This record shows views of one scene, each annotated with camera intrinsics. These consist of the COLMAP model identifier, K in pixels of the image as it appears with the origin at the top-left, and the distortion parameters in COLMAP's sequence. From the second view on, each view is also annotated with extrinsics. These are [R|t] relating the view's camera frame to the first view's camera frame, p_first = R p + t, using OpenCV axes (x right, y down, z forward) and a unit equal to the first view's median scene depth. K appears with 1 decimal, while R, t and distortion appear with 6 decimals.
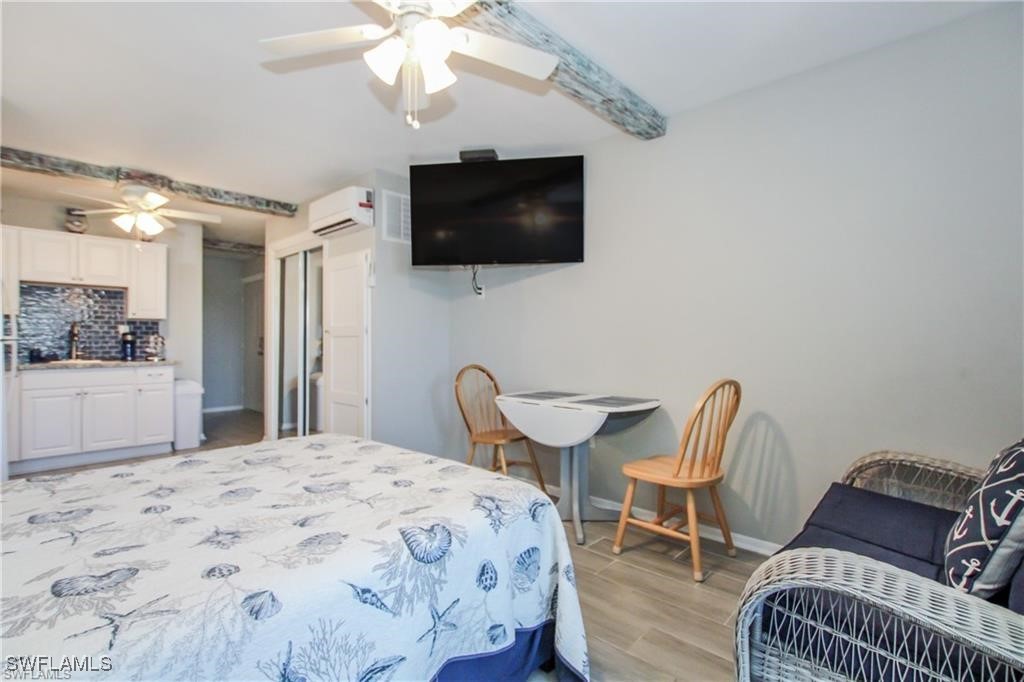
lens RADIAL K [[481.1, 0, 520.1], [0, 481.1, 343.0], [0, 0, 1]] dist [-0.010955, 0.002888]
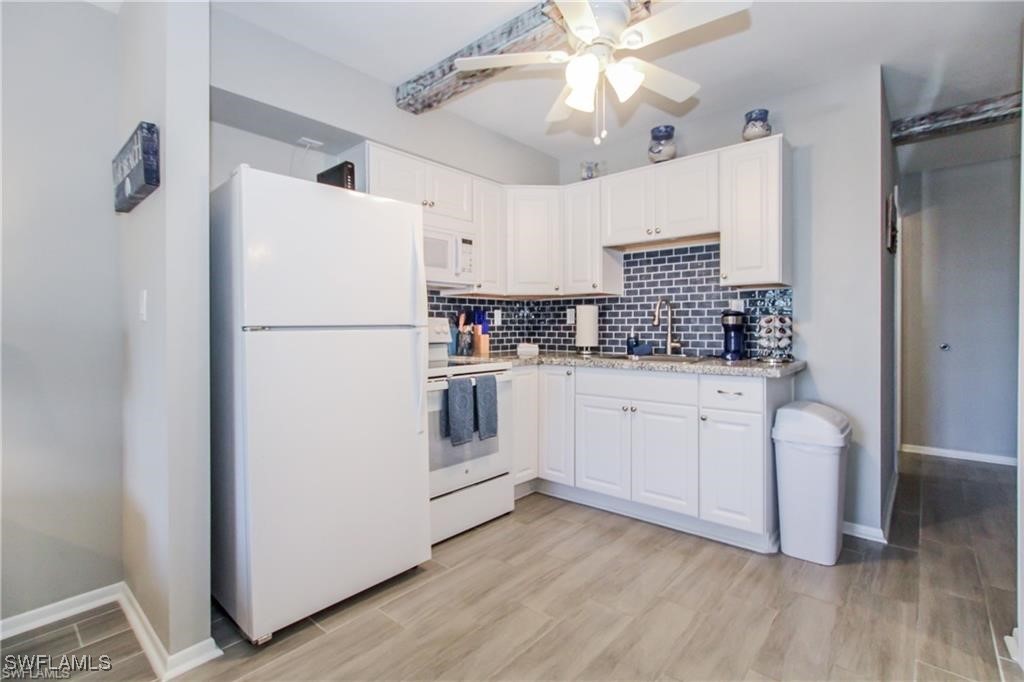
lens RADIAL K [[481.1, 0, 517.4], [0, 481.1, 333.5], [0, 0, 1]] dist [-0.010955, 0.002888]
pose [[0.046662, 0.011482, -0.998845, -0.363218], [0.002258, 0.999930, 0.011600, -0.004073], [0.998908, -0.002796, 0.046632, 1.045100]]
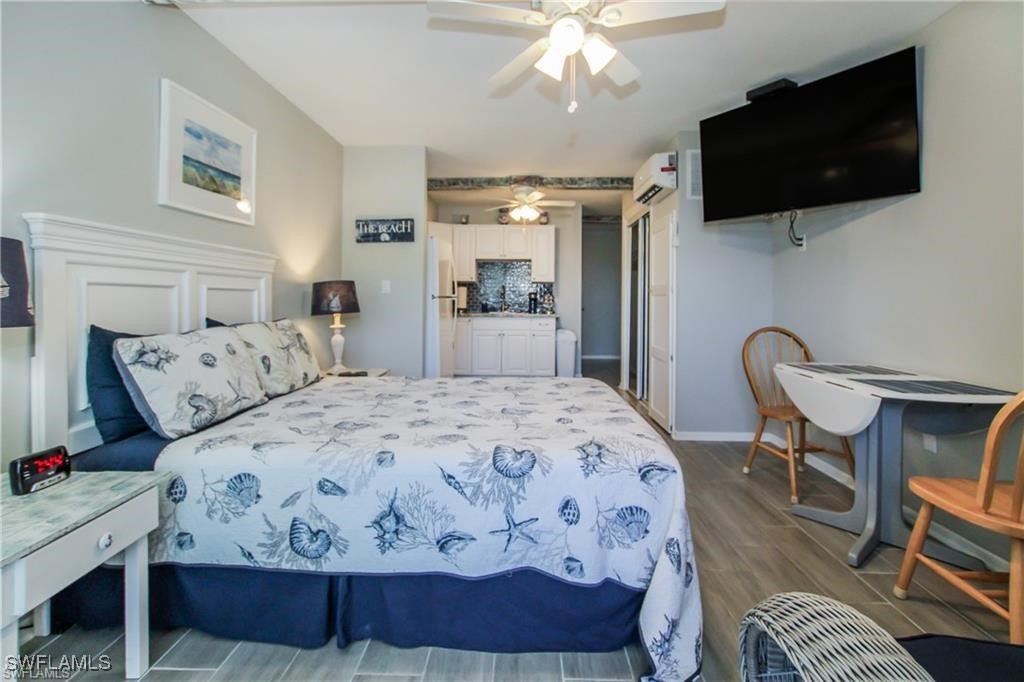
lens RADIAL K [[481.1, 0, 508.6], [0, 481.1, 297.2], [0, 0, 1]] dist [-0.010955, 0.002888]
pose [[0.660209, 0.002748, -0.751077, 0.247220], [-0.011781, 0.999908, -0.006698, 0.001871], [0.750990, 0.013270, 0.660181, 0.060577]]
